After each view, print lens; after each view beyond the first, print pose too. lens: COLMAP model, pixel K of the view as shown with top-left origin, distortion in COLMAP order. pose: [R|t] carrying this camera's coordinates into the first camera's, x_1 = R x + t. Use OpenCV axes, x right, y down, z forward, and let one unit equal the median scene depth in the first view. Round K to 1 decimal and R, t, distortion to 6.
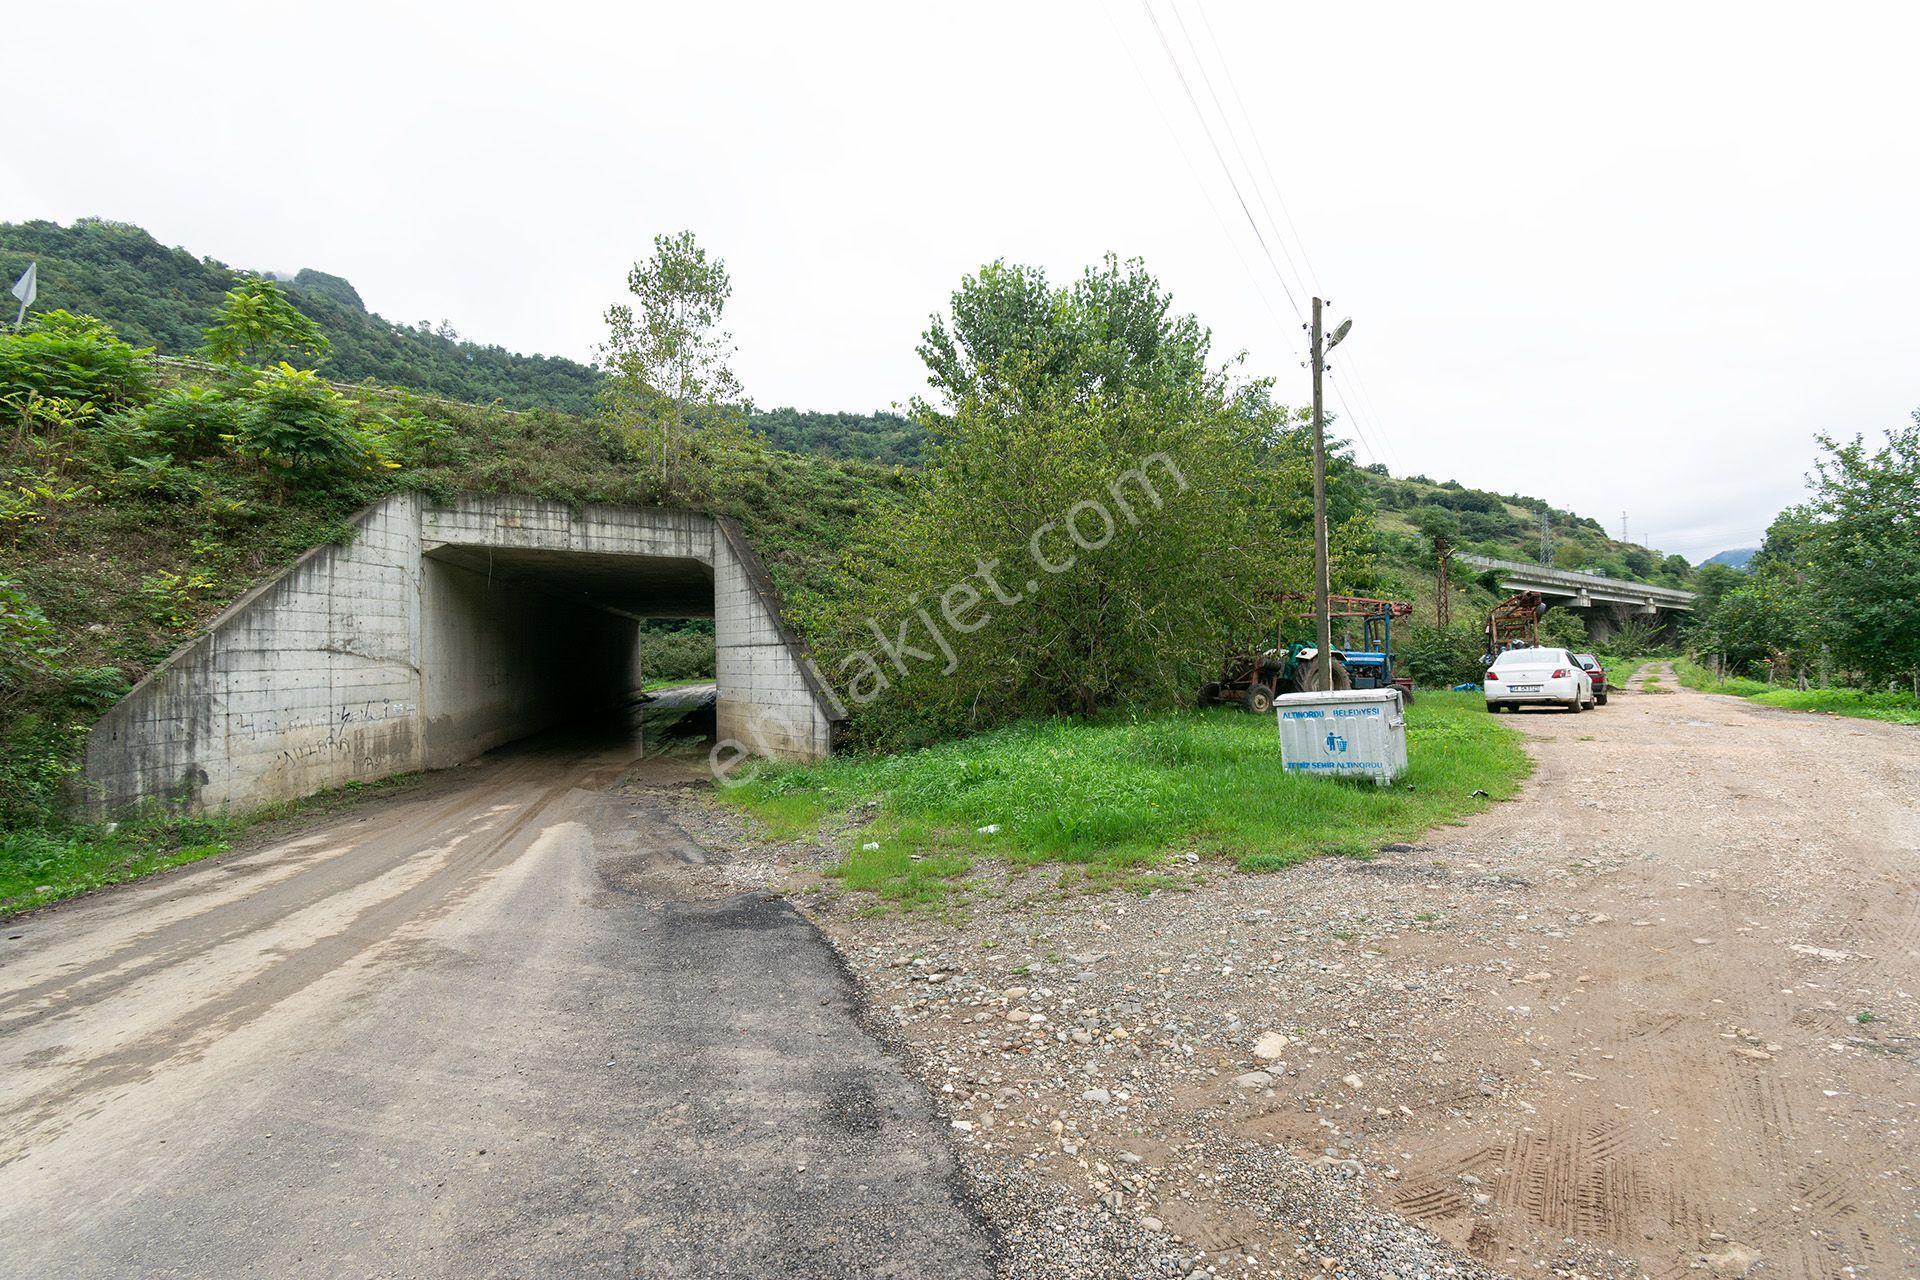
lens RADIAL K [[842.5, 0, 962.5], [0, 842.5, 636.2], [0, 0, 1]] dist [0.004863, -0.002551]
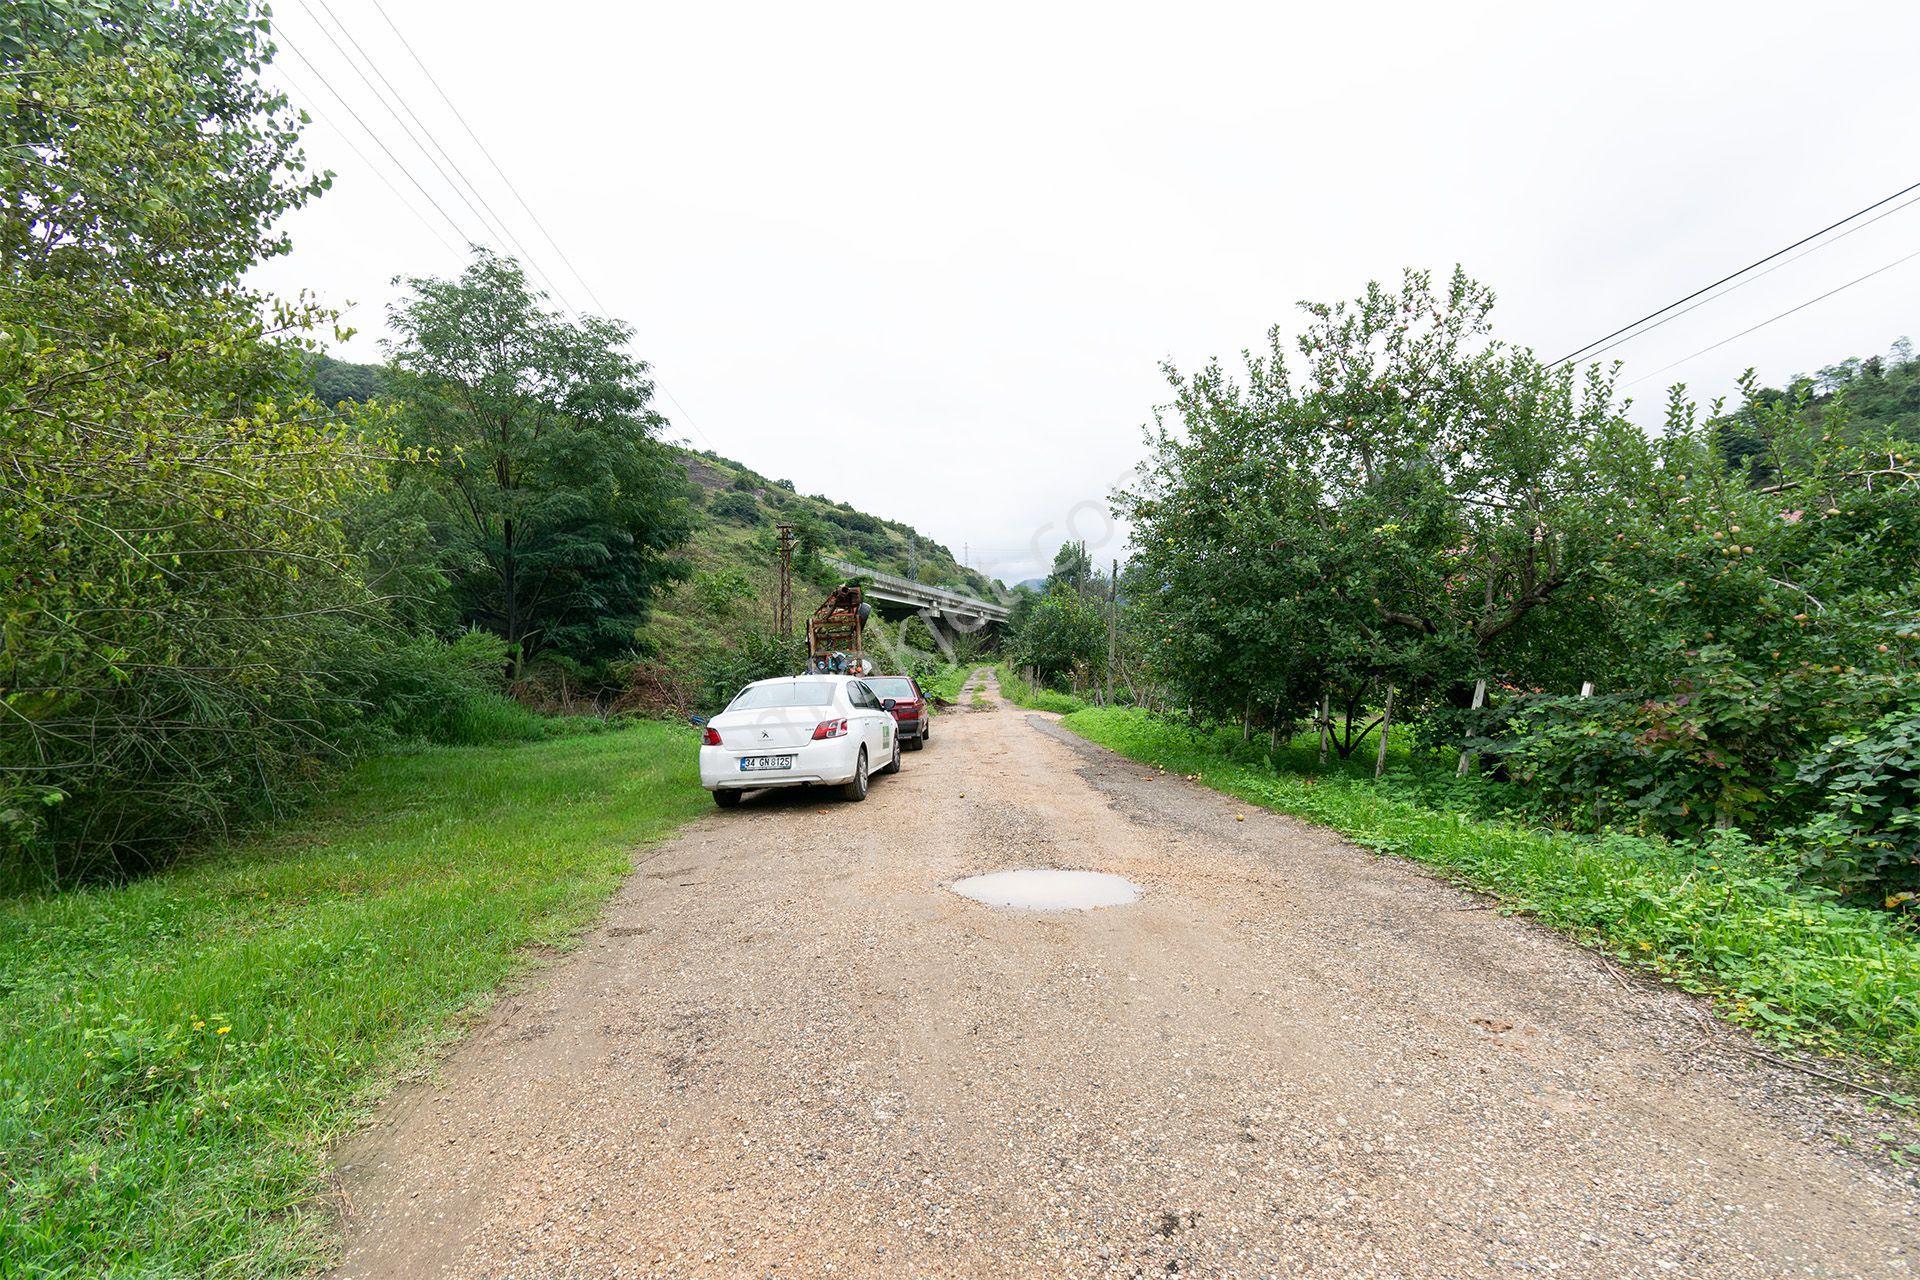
lens RADIAL K [[842.5, 0, 953.9], [0, 842.5, 640.4], [0, 0, 1]] dist [0.004863, -0.002551]
pose [[0.795809, 0.009490, 0.605473, 0.477638], [-0.009797, 0.999948, -0.002797, -0.008067], [-0.605468, -0.003706, 0.795861, 0.572278]]
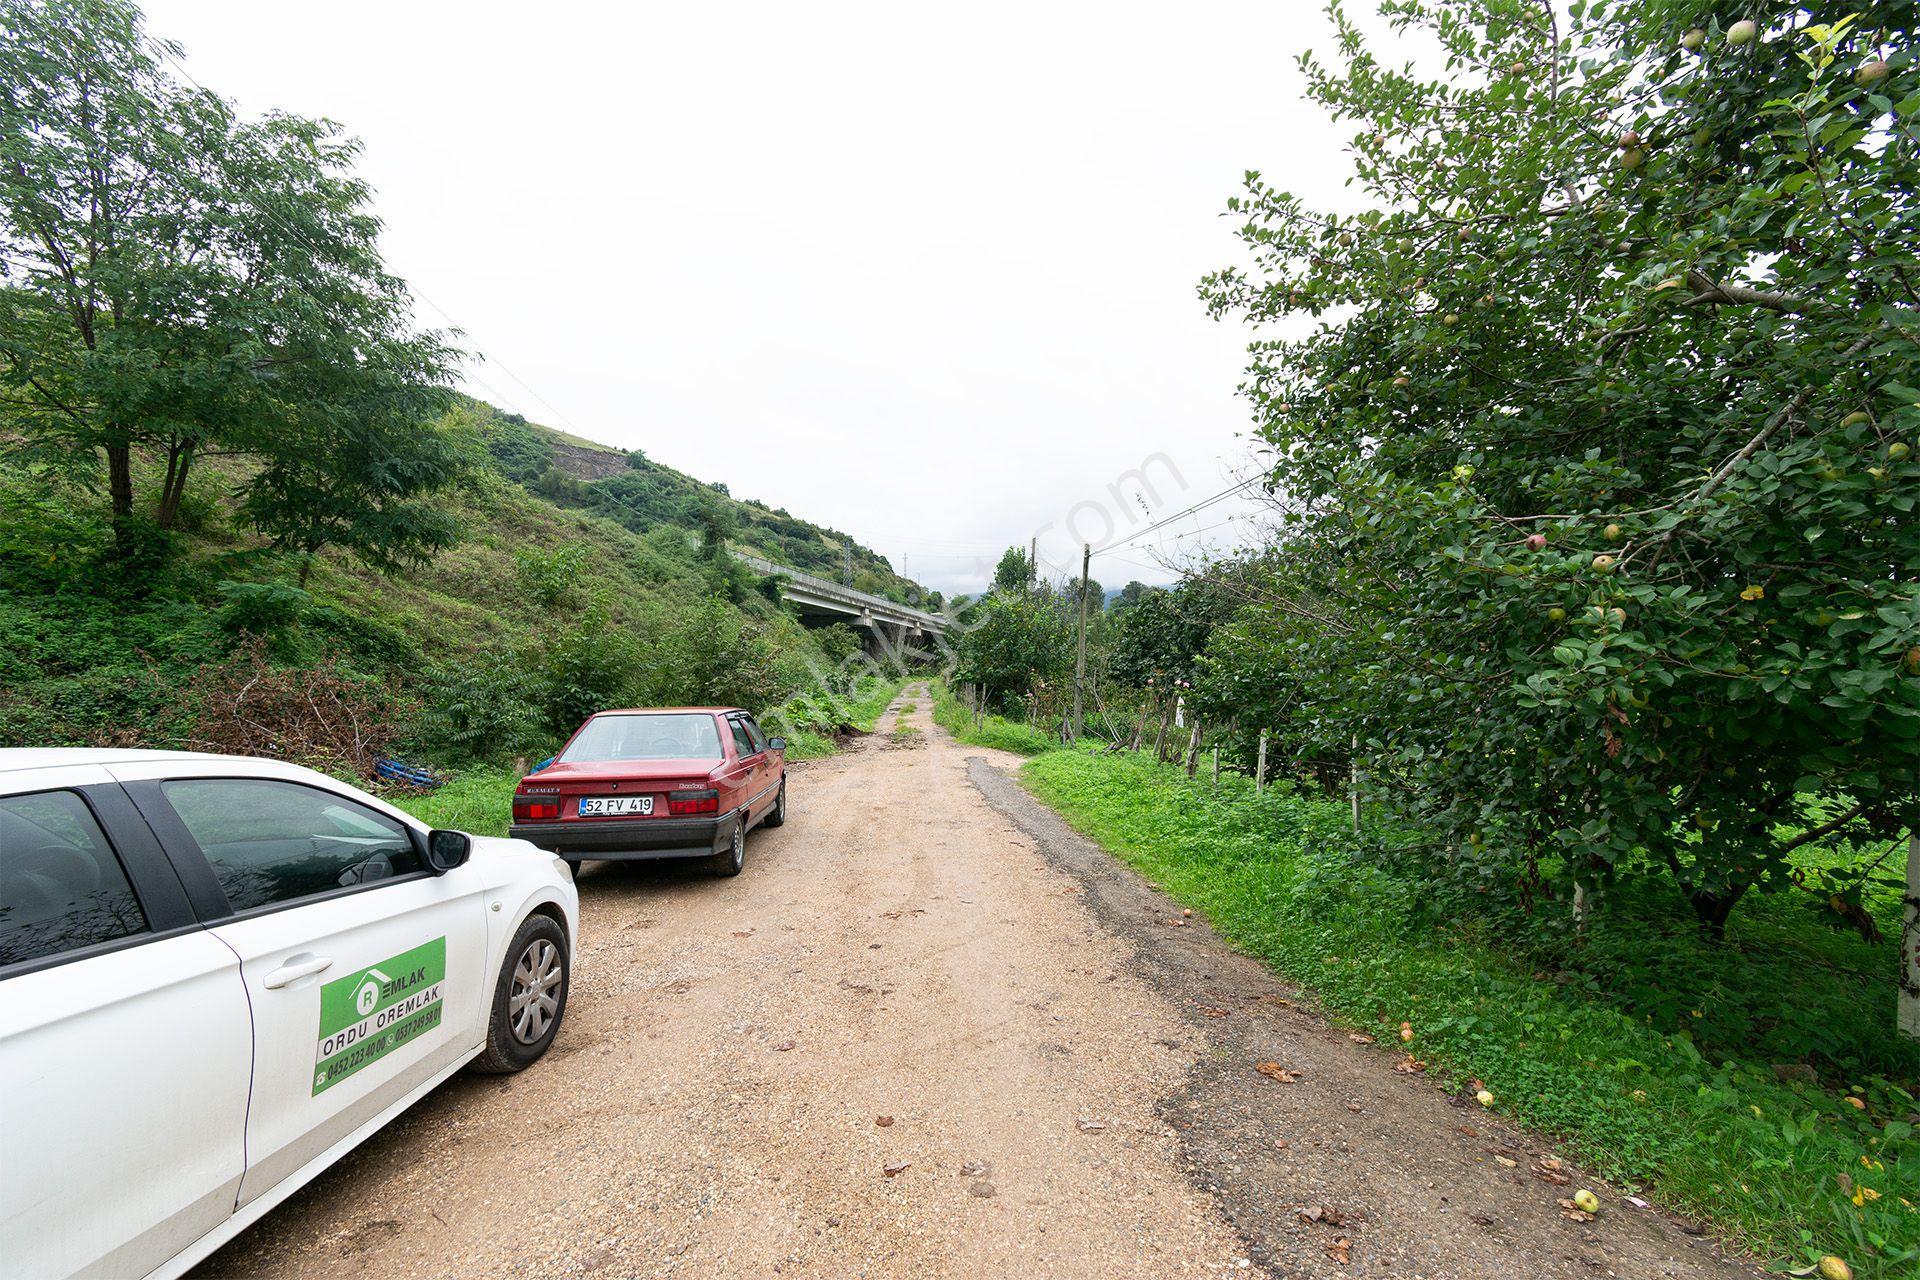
lens RADIAL K [[842.5, 0, 955.5], [0, 842.5, 632.6], [0, 0, 1]] dist [0.004863, -0.002551]
pose [[0.747675, 0.040641, 0.662820, 0.801139], [-0.028596, 0.999170, -0.029006, -0.001189], [-0.663449, 0.002733, 0.748217, 0.937287]]
